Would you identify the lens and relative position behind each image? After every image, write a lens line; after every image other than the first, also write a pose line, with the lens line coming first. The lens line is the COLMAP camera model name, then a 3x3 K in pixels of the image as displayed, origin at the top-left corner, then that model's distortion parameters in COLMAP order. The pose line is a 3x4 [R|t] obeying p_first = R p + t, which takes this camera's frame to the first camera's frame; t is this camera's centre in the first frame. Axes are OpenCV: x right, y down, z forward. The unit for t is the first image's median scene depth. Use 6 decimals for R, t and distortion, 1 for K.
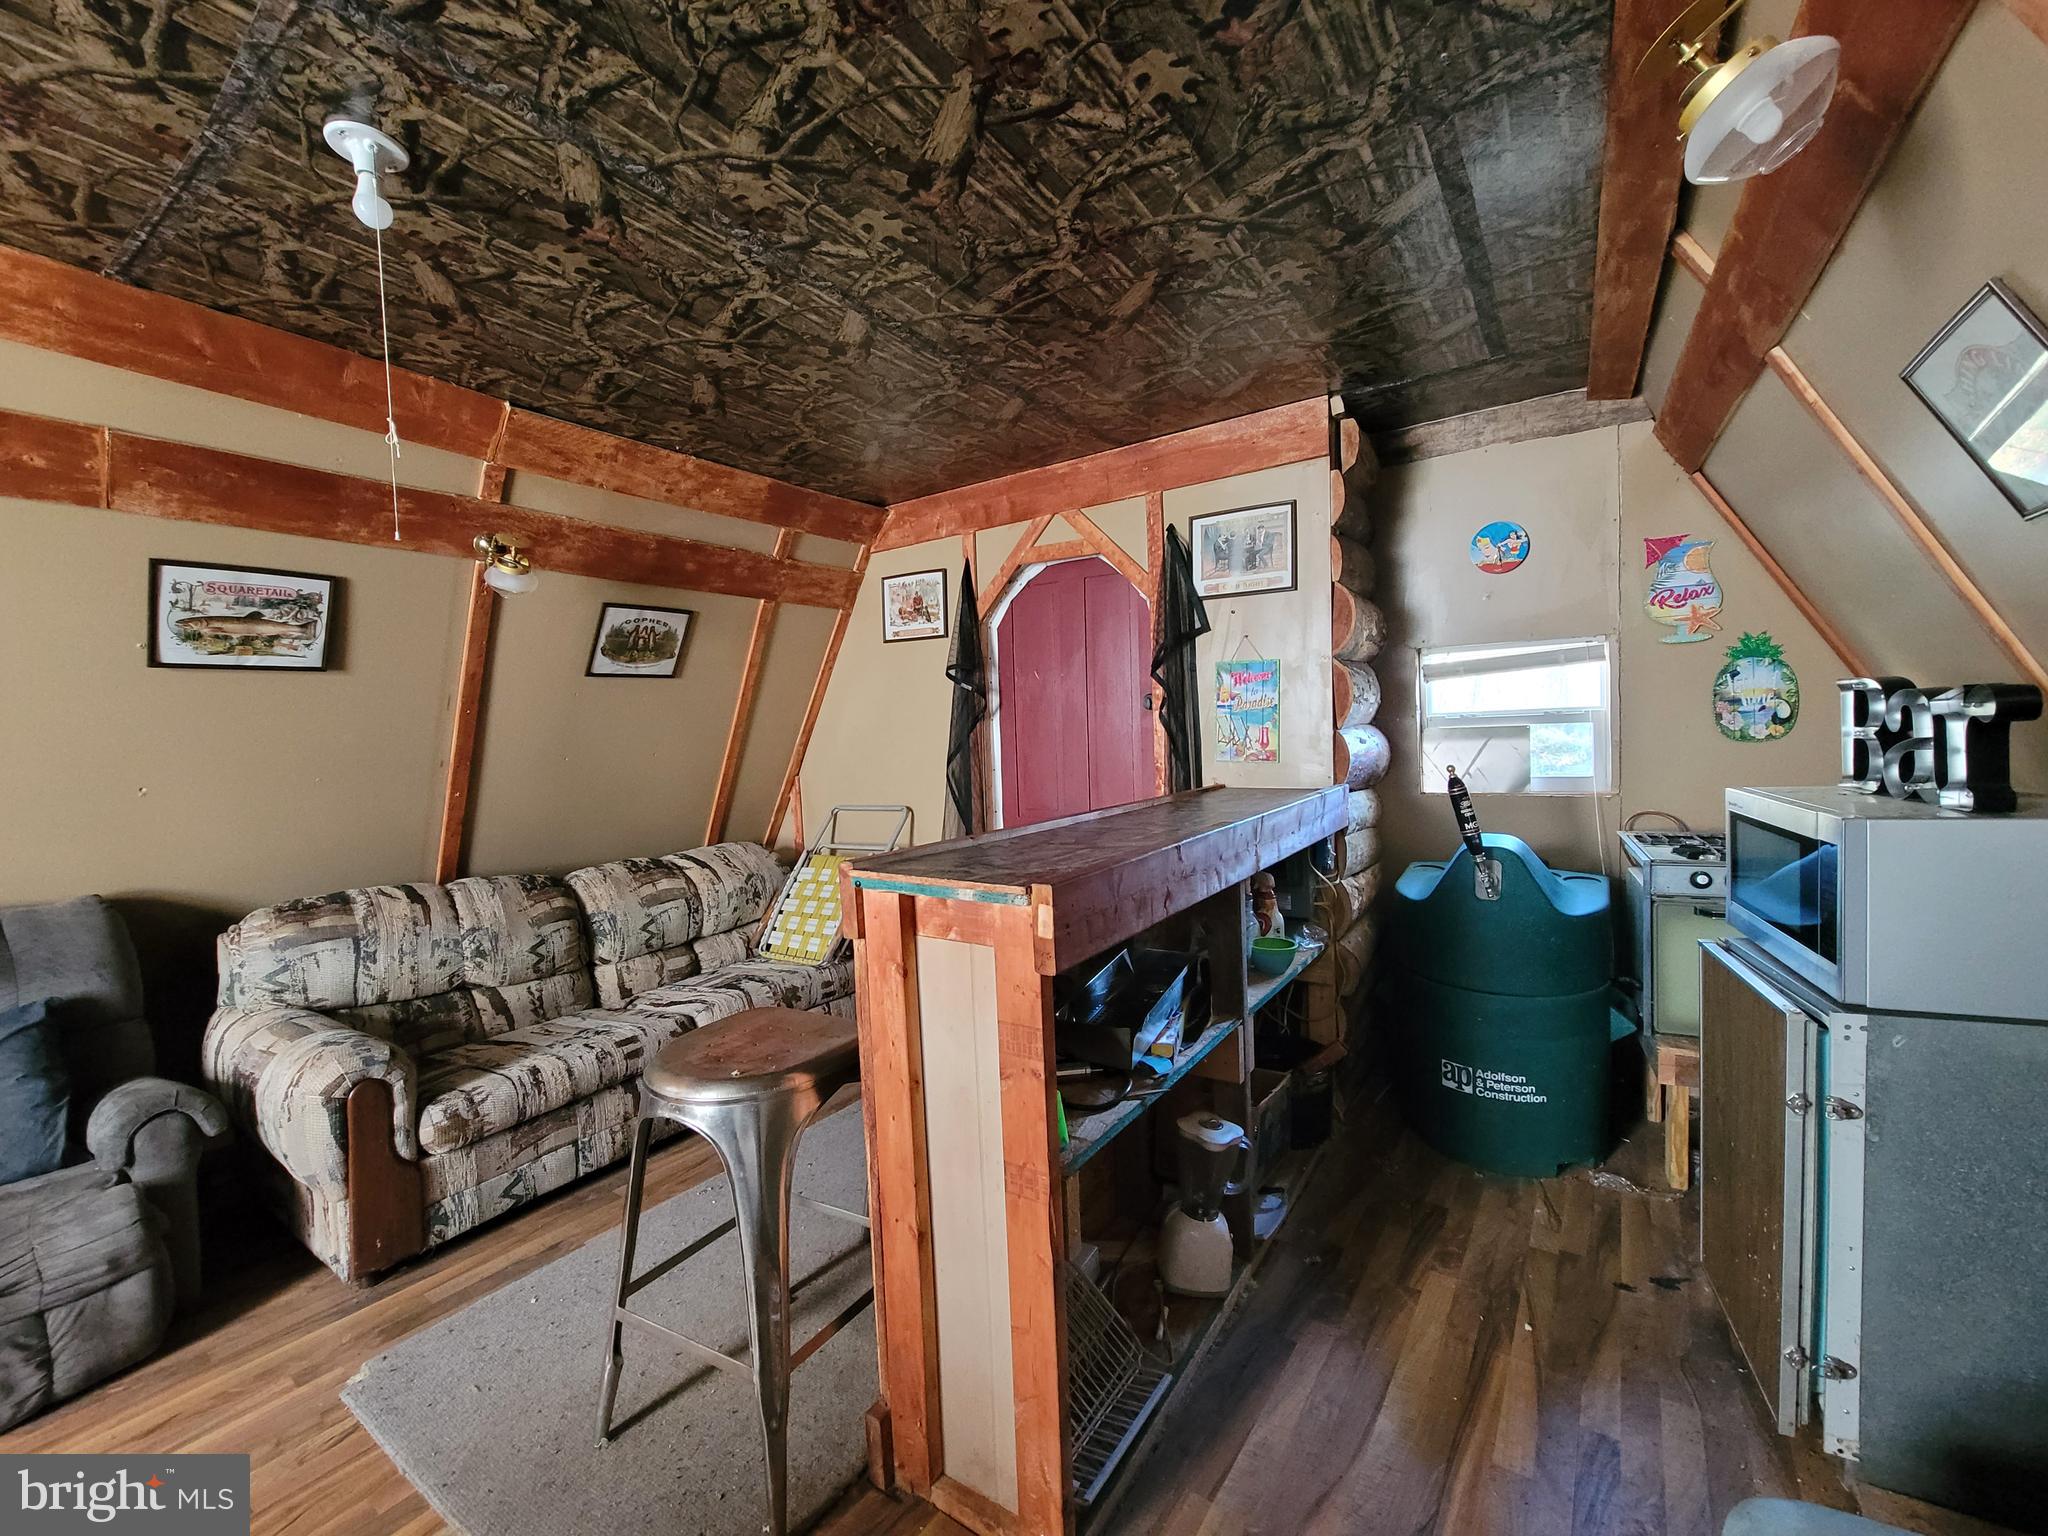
lens RADIAL K [[831.7, 0, 1016.1], [0, 831.7, 773.5], [0, 0, 1]] dist [-0.000783, 0.000911]
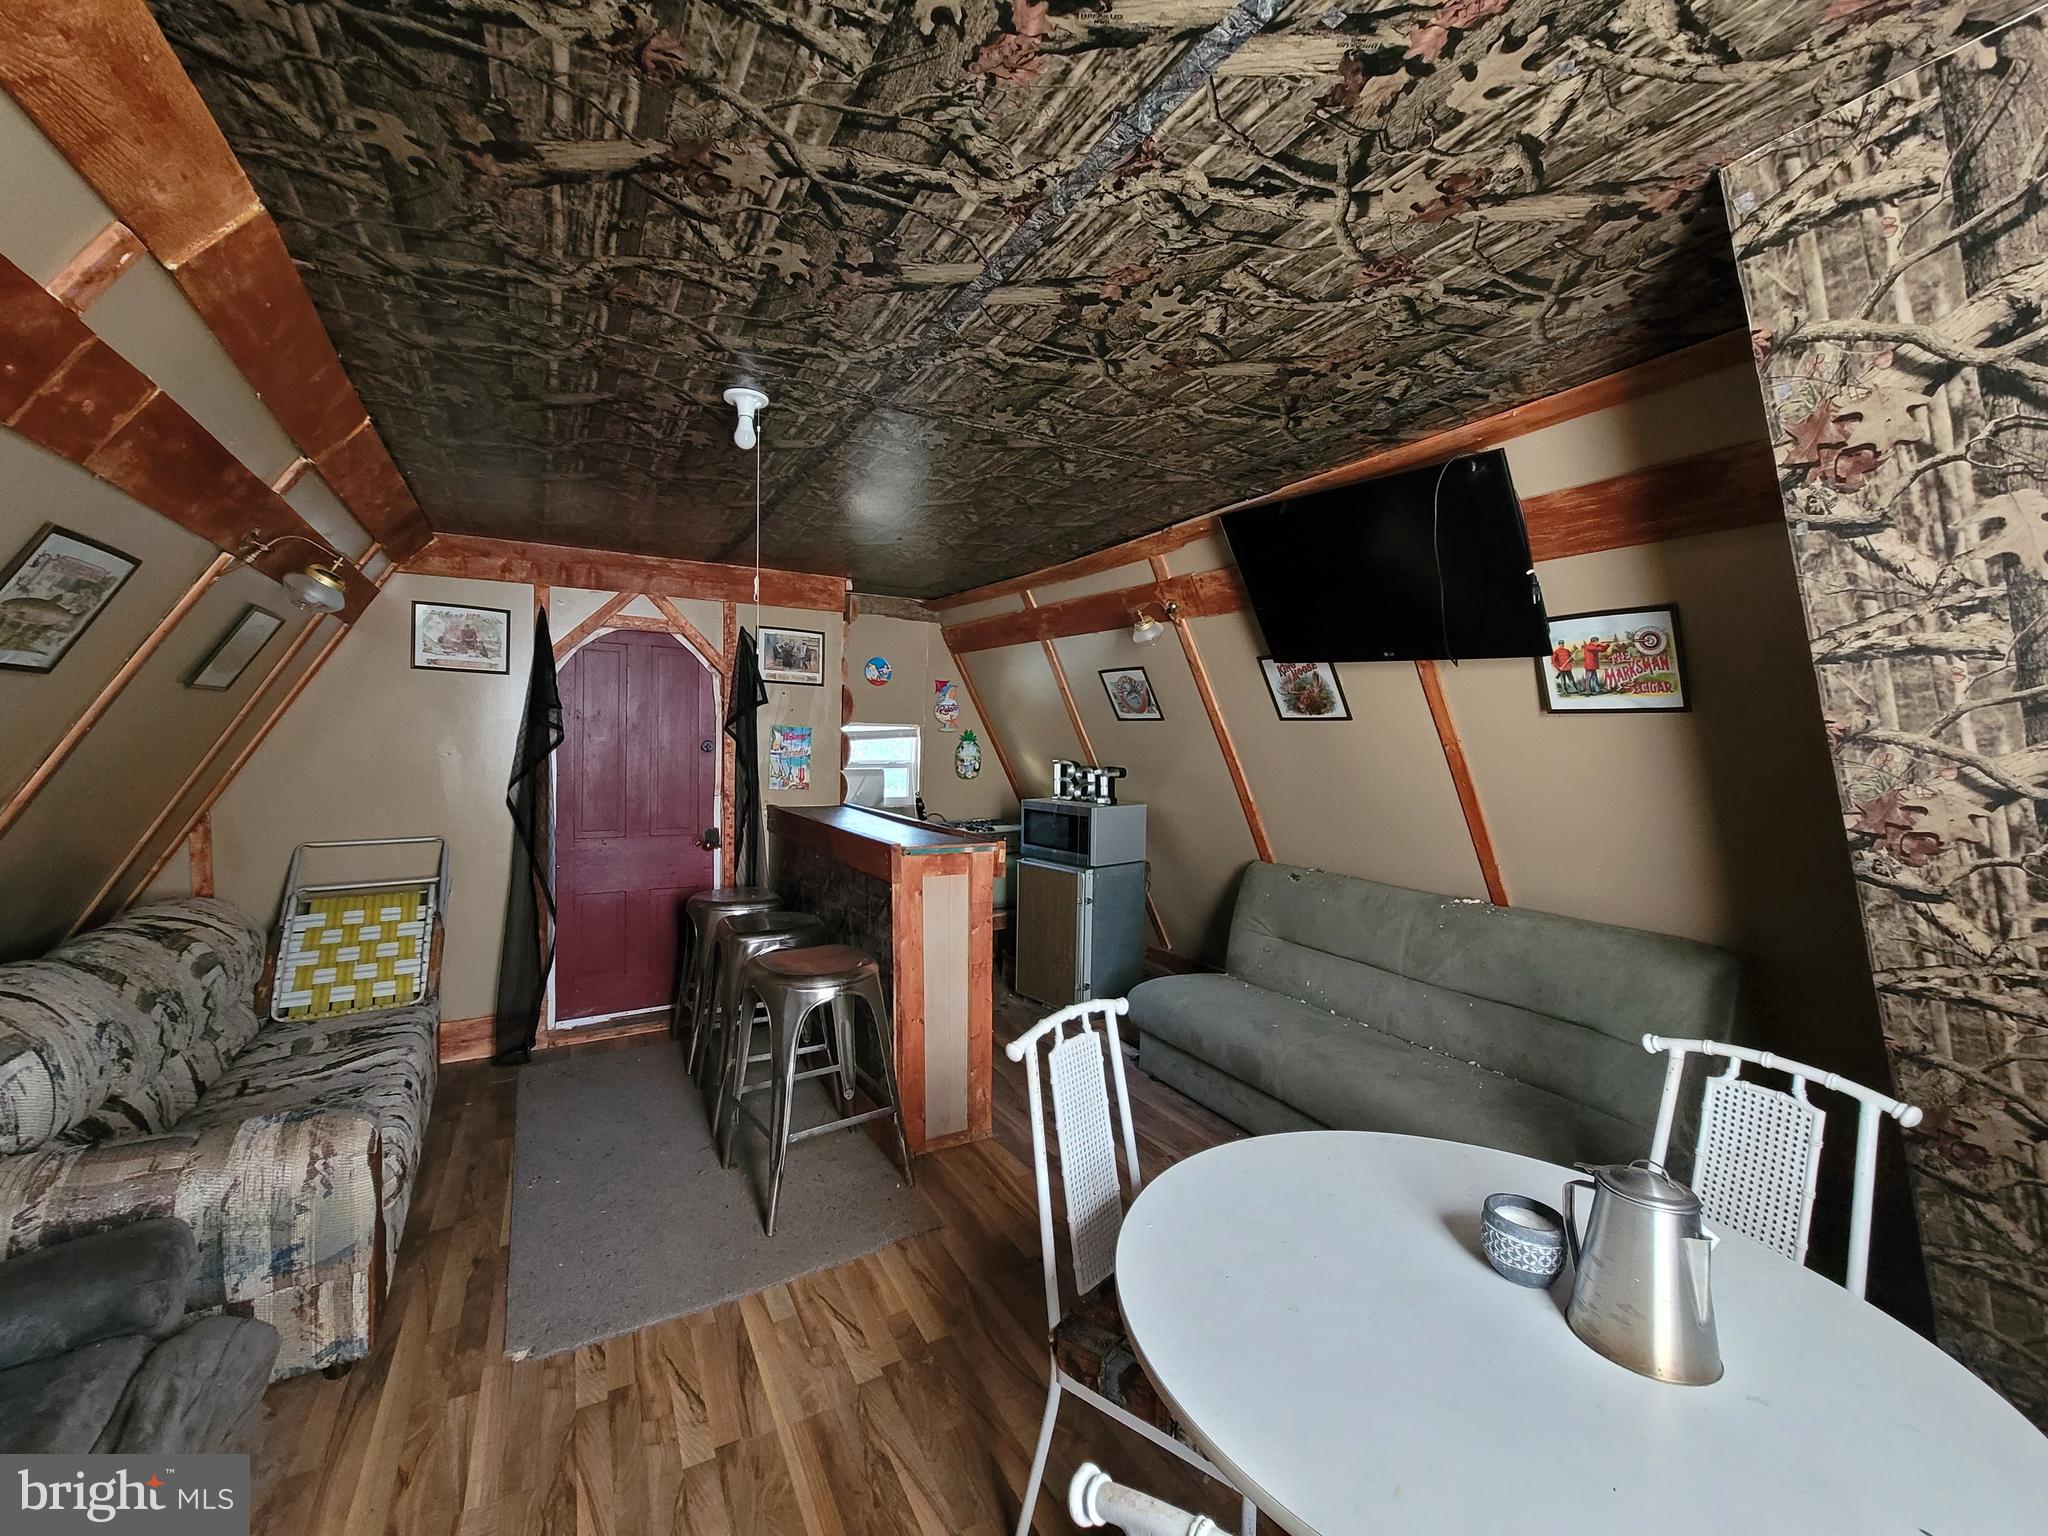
lens RADIAL K [[834.4, 0, 1014.2], [0, 834.4, 771.0], [0, 0, 1]] dist [-0.002568, 0.002800]
pose [[0.433303, 0.013479, 0.901147, -1.120899], [0.014795, 0.999647, -0.022066, -0.010521], [-0.901127, 0.022894, 0.432951, -0.064988]]
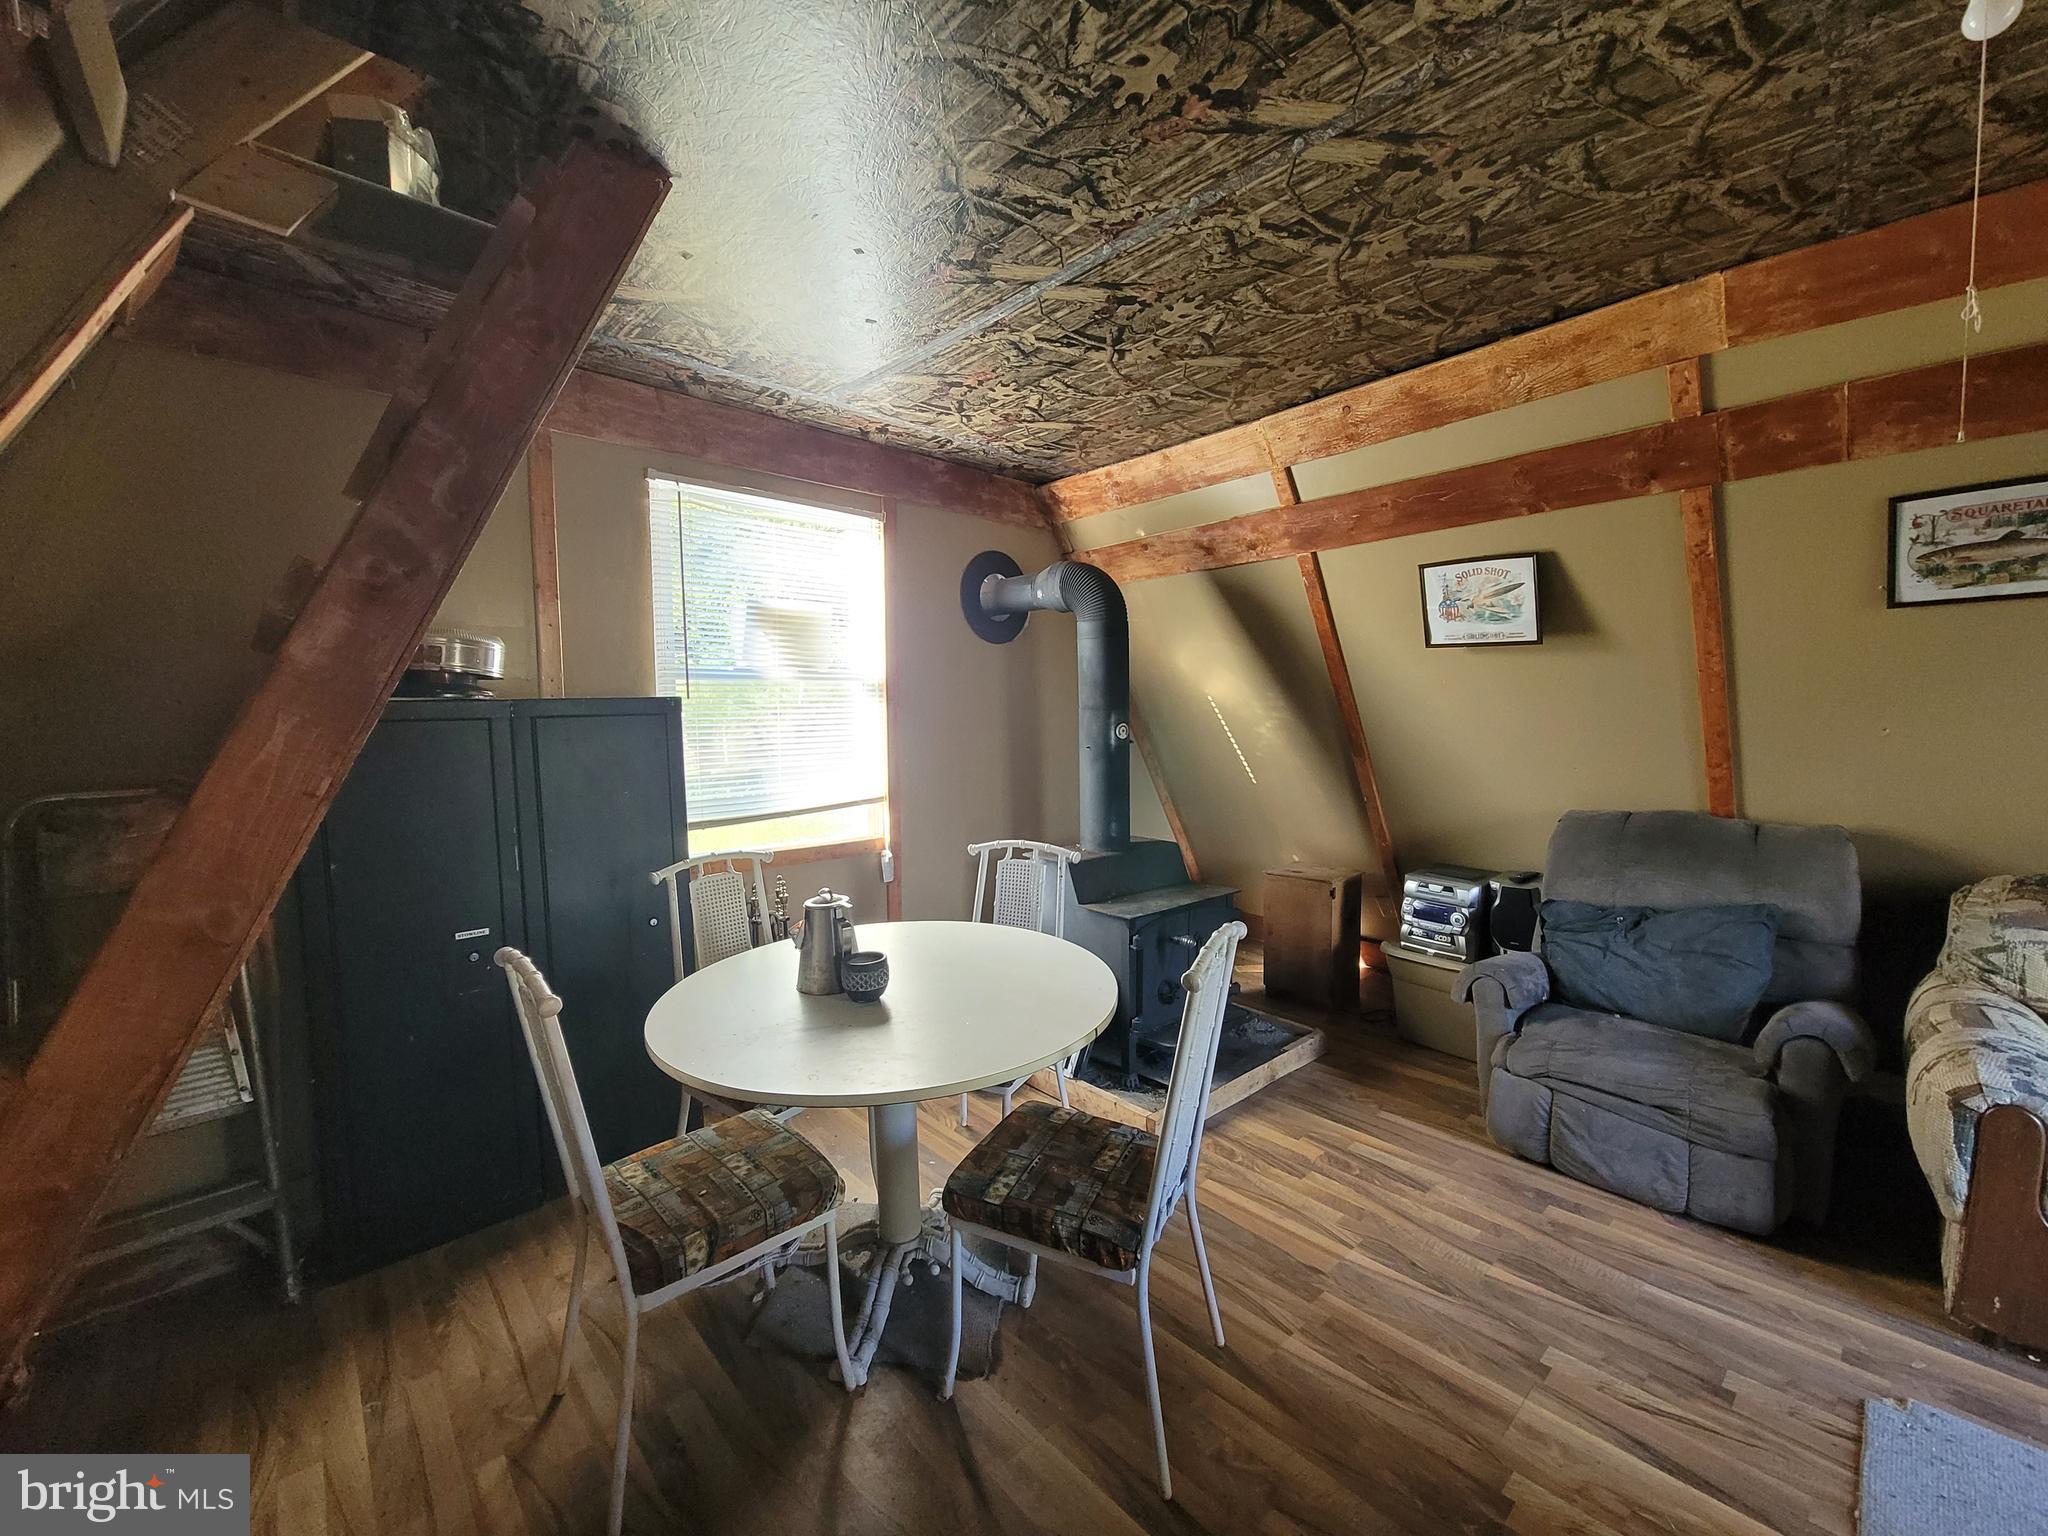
lens RADIAL K [[834.2, 0, 1014.9], [0, 834.2, 770.9], [0, 0, 1]] dist [-0.002208, -0.000119]
pose [[-0.212334, 0.108089, -0.971201, 0.148282], [-0.025172, 0.992929, 0.116010, -0.021089], [0.976873, 0.049080, -0.208112, 0.171437]]
